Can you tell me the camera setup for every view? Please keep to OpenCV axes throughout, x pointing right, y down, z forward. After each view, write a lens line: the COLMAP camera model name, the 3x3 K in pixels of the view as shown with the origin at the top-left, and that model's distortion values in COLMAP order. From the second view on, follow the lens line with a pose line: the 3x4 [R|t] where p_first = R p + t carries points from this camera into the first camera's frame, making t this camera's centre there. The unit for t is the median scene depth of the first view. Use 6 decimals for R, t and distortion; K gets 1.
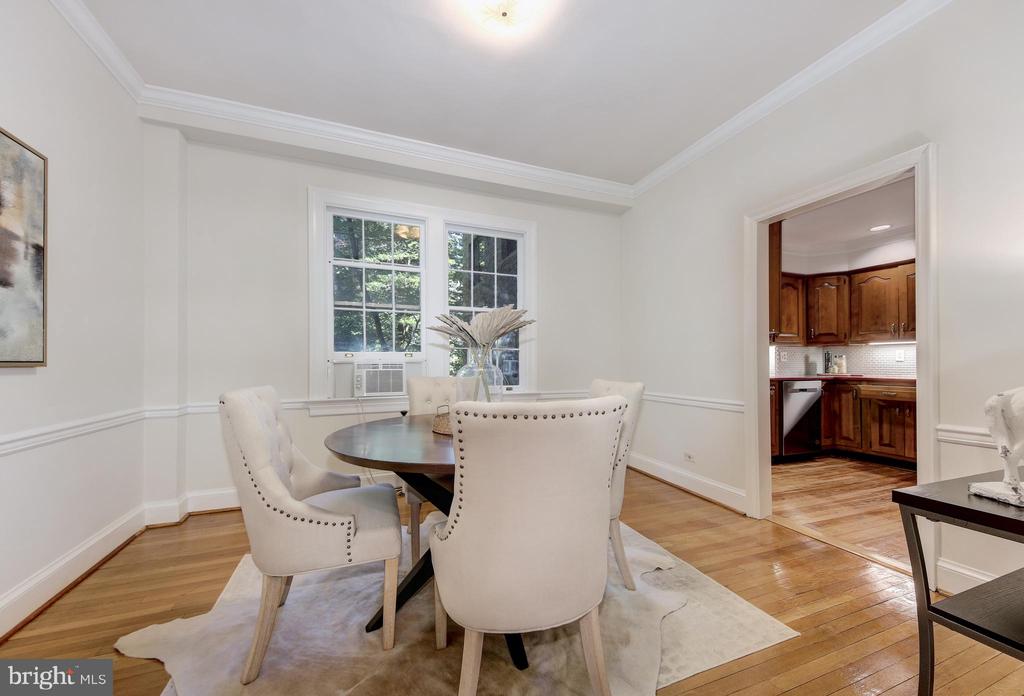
lens RADIAL K [[397.2, 0, 518.6], [0, 397.2, 359.6], [0, 0, 1]] dist [0.023843, 0.000015]
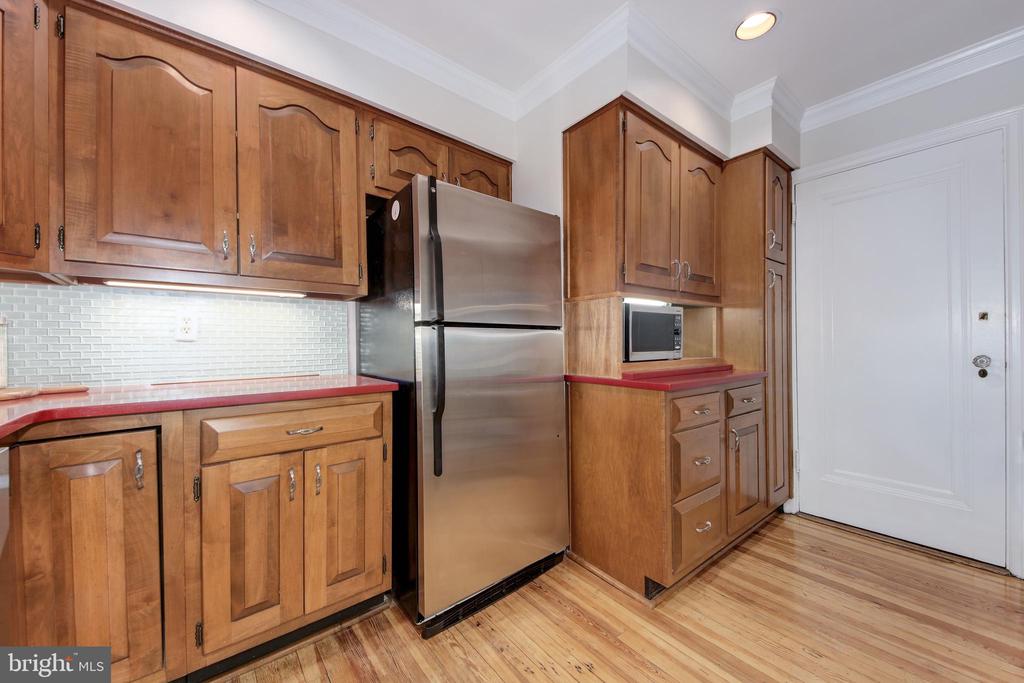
lens RADIAL K [[381.8, 0, 512.0], [0, 381.8, 344.4], [0, 0, 1]] dist [0.017137, -0.009014]
pose [[-0.290979, 0.000989, 0.956729, 0.514297], [0.004252, 0.999991, 0.000260, 0.008790], [-0.956720, 0.004144, -0.290981, 0.812361]]
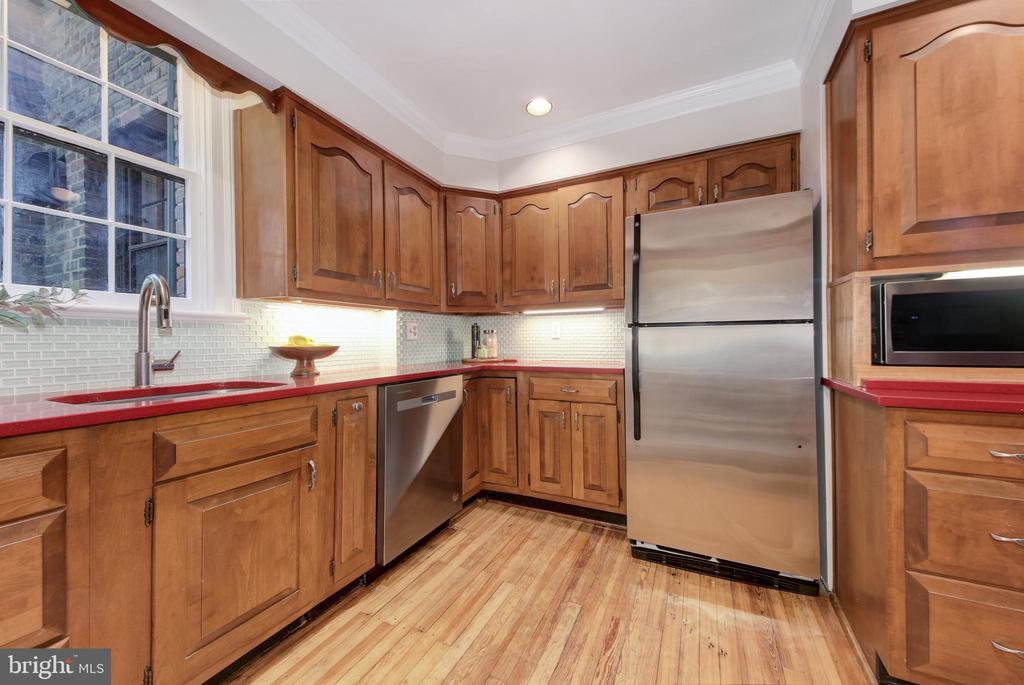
lens RADIAL K [[366.2, 0, 512.0], [0, 366.2, 342.5], [0, 0, 1]] dist [0.002010, 0.000011]
pose [[0.750390, -0.003697, 0.660985, 0.466205], [0.004486, 0.999990, 0.000501, 0.009817], [-0.660980, 0.002589, 0.750399, 0.574725]]
